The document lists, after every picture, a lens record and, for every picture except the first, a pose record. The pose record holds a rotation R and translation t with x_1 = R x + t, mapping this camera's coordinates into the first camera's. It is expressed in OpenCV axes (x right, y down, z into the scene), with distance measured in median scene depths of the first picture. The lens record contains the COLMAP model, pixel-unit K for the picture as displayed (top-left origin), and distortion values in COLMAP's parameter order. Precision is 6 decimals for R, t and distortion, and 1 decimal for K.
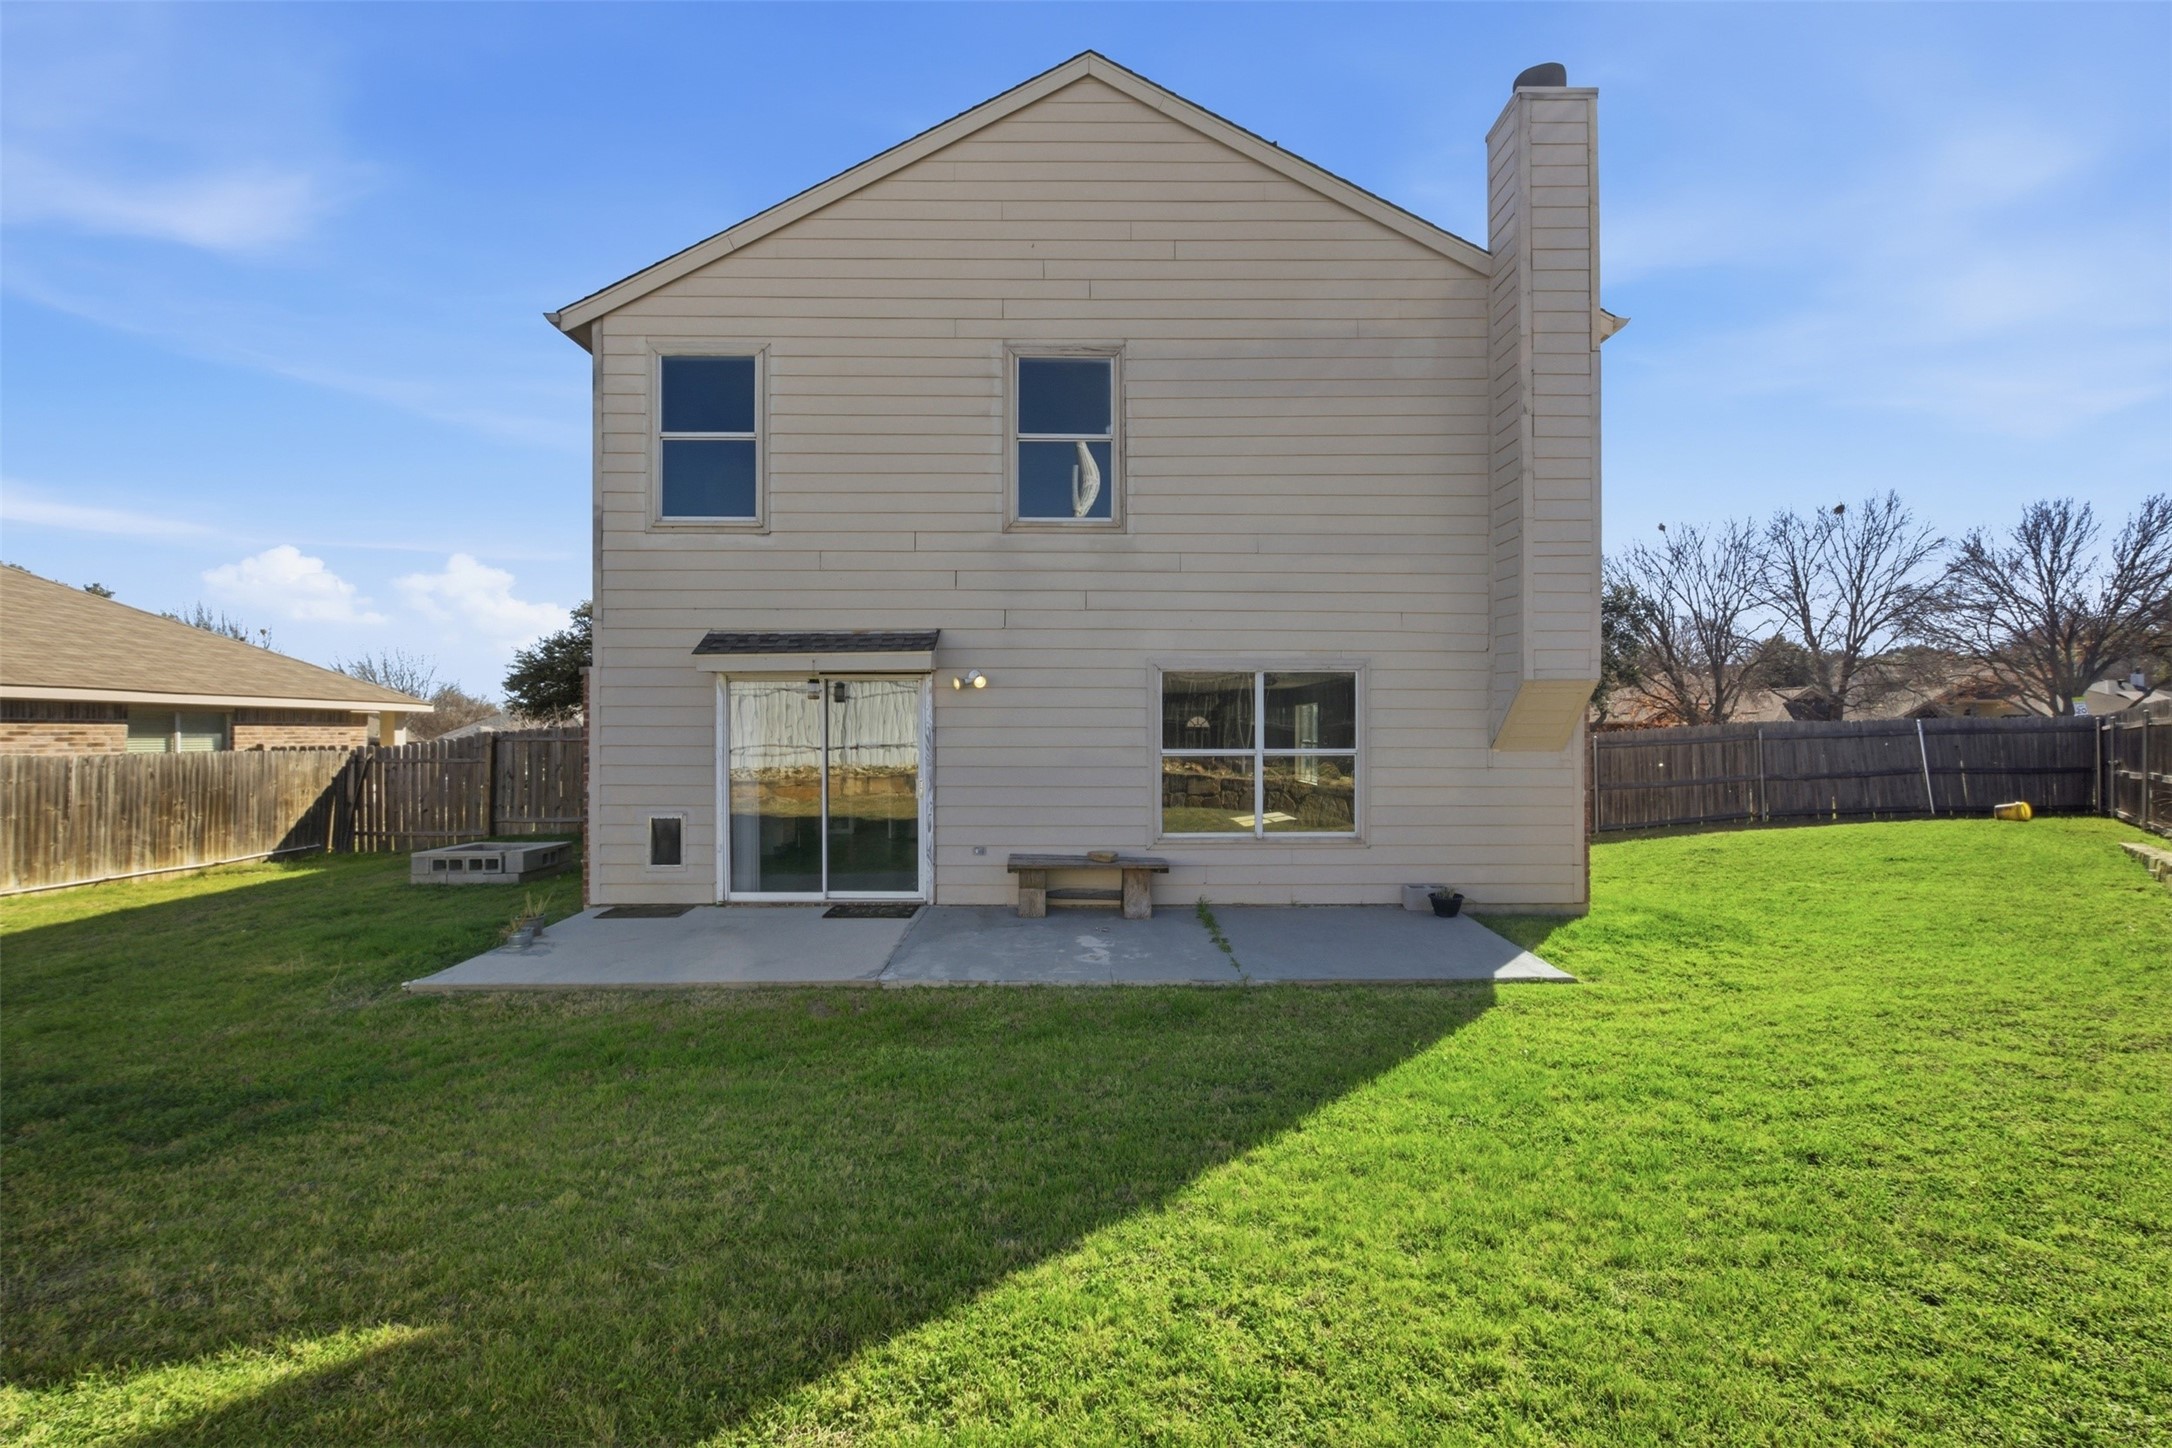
lens RADIAL K [[989.6, 0, 1086.1], [0, 989.6, 739.5], [0, 0, 1]] dist [-0.002519, -0.000515]
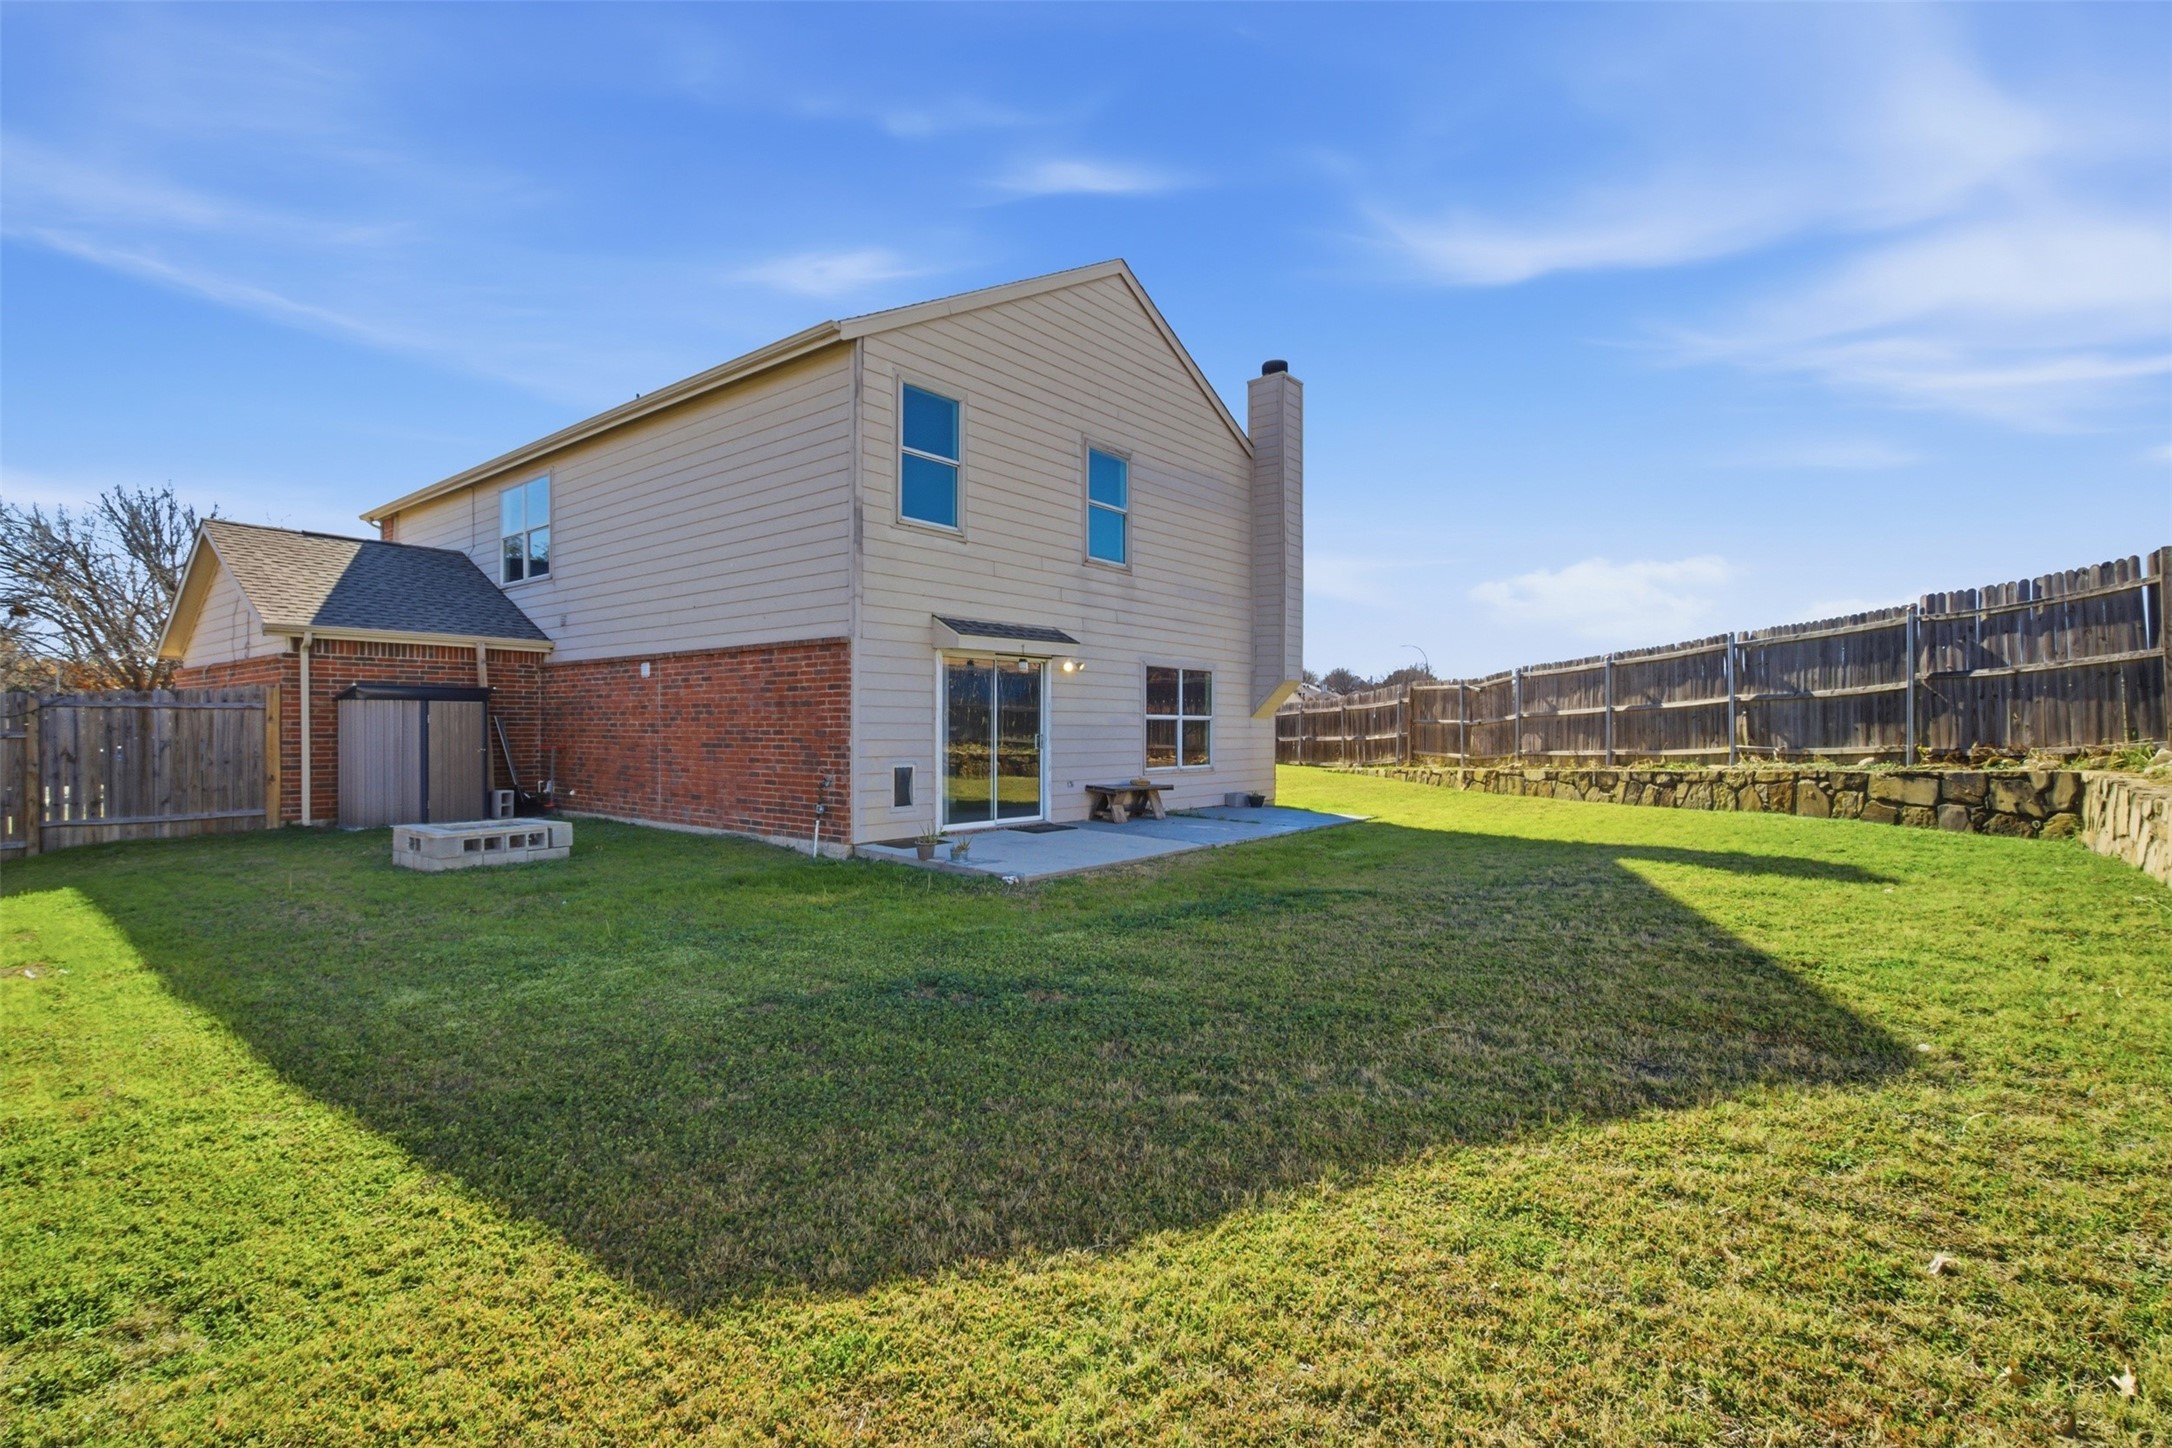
lens RADIAL K [[989.6, 0, 1085.2], [0, 989.6, 722.7], [0, 0, 1]] dist [-0.002519, -0.000515]
pose [[0.645066, 0.006763, 0.764097, -1.191876], [0.001078, 0.999952, -0.009761, 0.037353], [-0.764126, 0.007121, 0.645027, 0.057407]]
